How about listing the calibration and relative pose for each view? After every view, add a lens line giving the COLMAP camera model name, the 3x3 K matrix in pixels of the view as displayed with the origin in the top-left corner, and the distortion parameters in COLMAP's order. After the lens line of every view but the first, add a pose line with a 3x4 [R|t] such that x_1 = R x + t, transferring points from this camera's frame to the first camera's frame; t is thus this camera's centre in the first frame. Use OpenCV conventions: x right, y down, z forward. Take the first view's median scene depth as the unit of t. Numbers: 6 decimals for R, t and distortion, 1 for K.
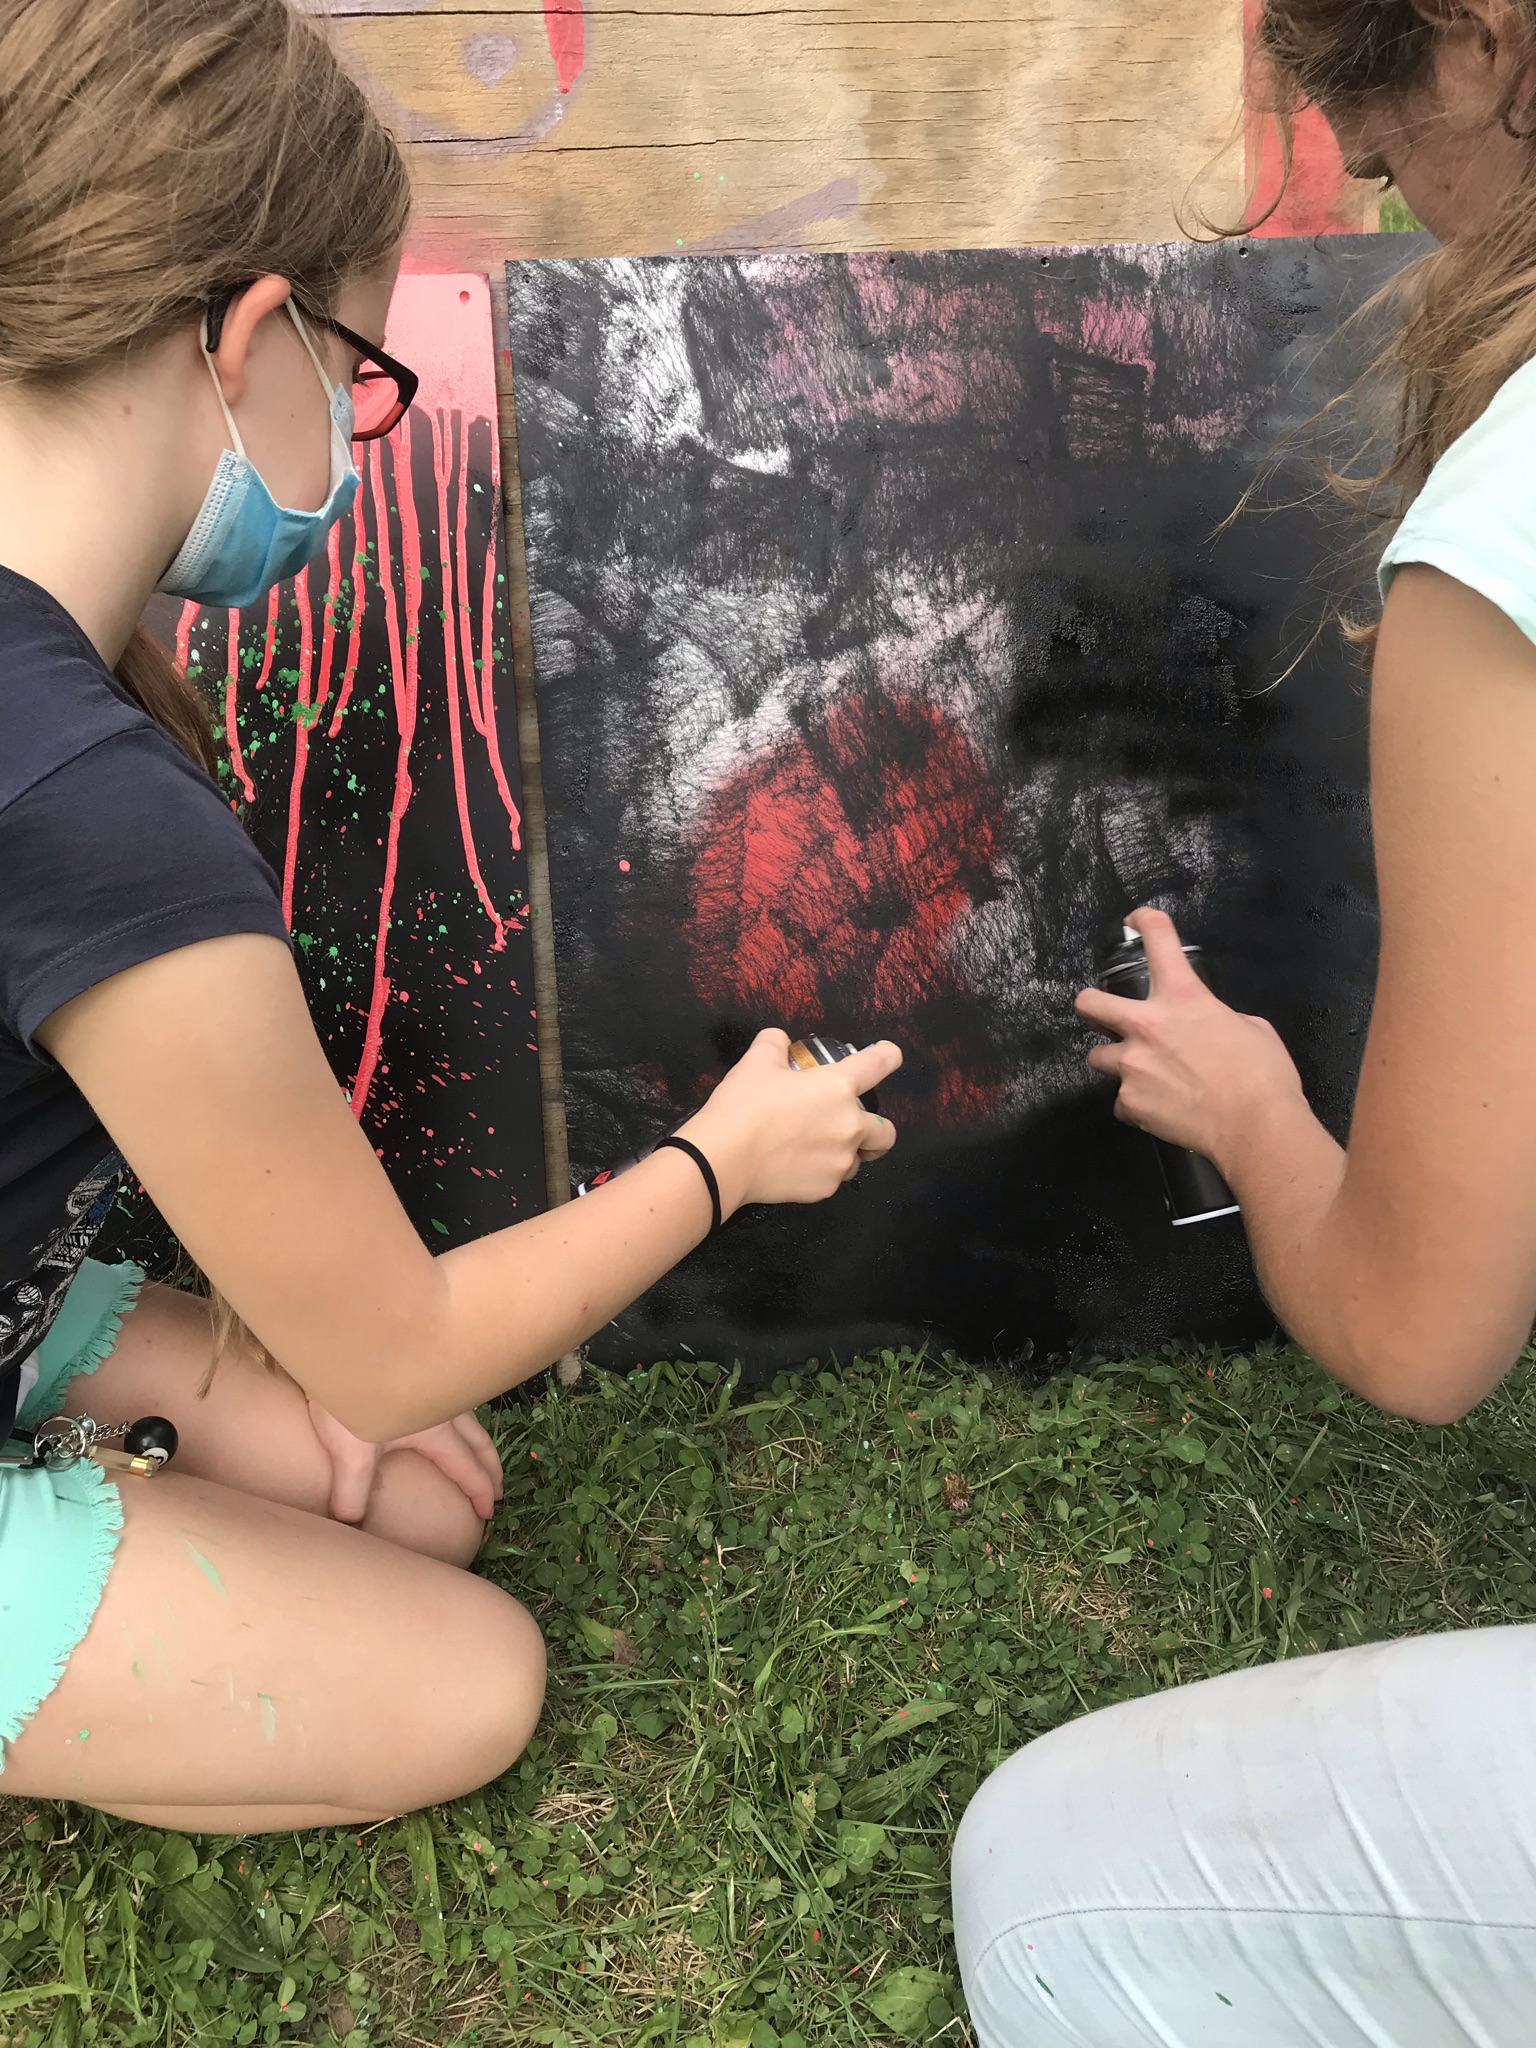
lens RADIAL K [[1661.0, 0, 779.3], [0, 1661.0, 1042.1], [0, 0, 1]] dist [0.022431, -0.017652]
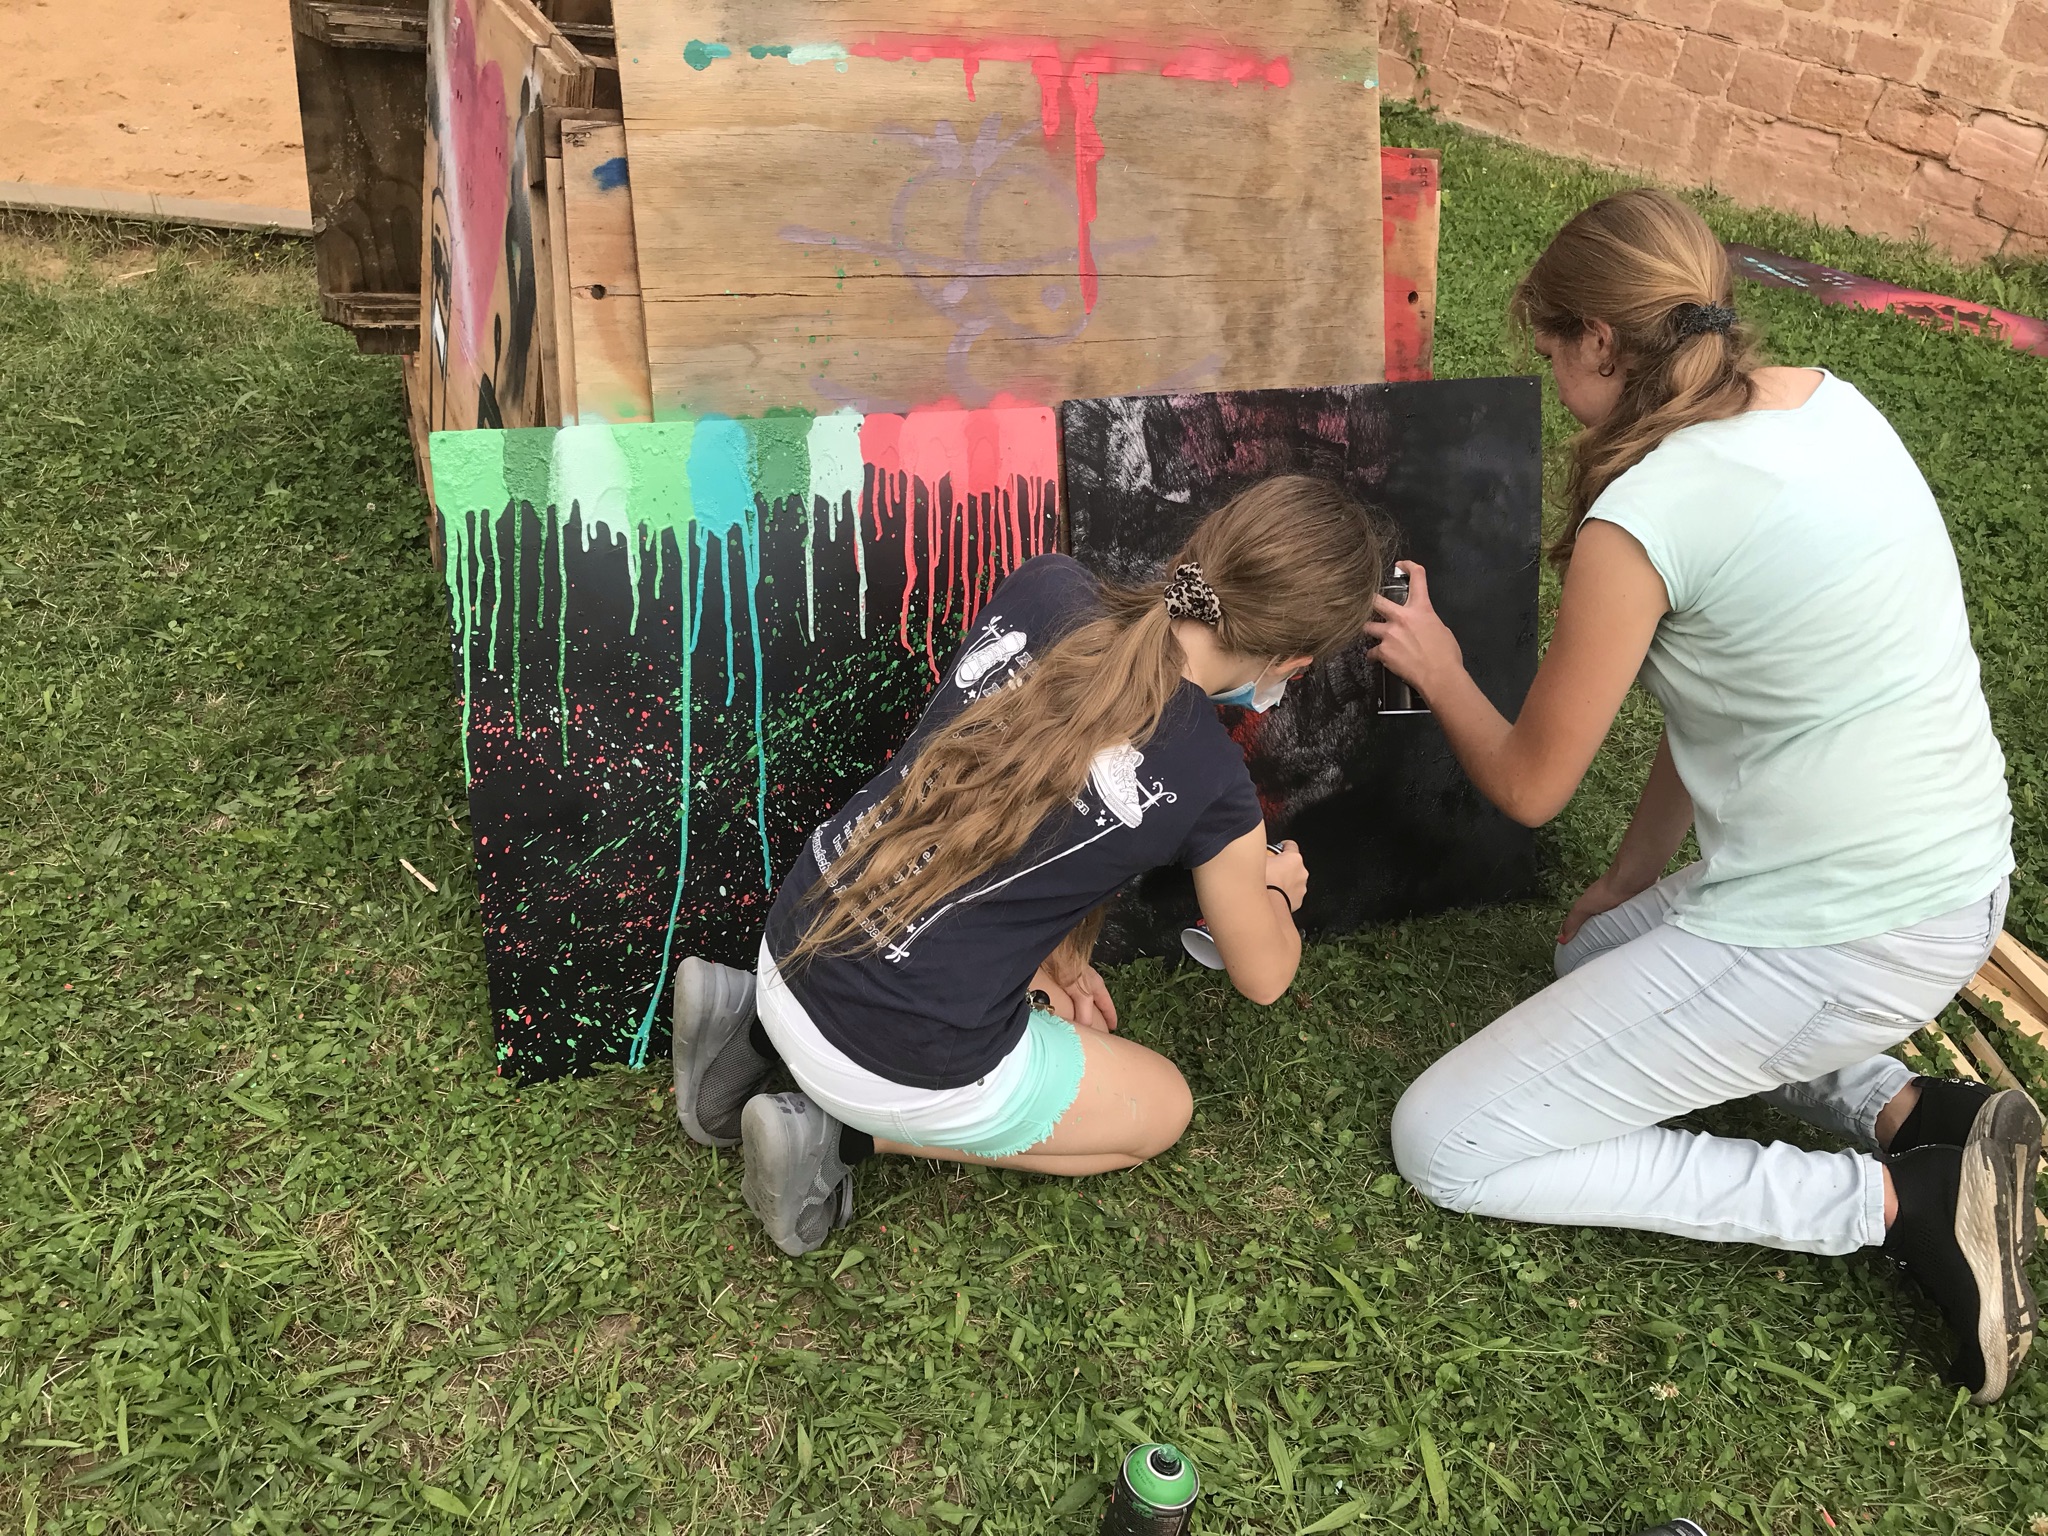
lens RADIAL K [[1661.0, 0, 1020.1], [0, 1661.0, 759.5], [0, 0, 1]] dist [0.022431, -0.017652]
pose [[0.943448, -0.067860, 0.324502, -0.852653], [0.054056, 0.997215, 0.051378, -0.151818], [-0.327085, -0.030932, 0.944489, -0.808790]]
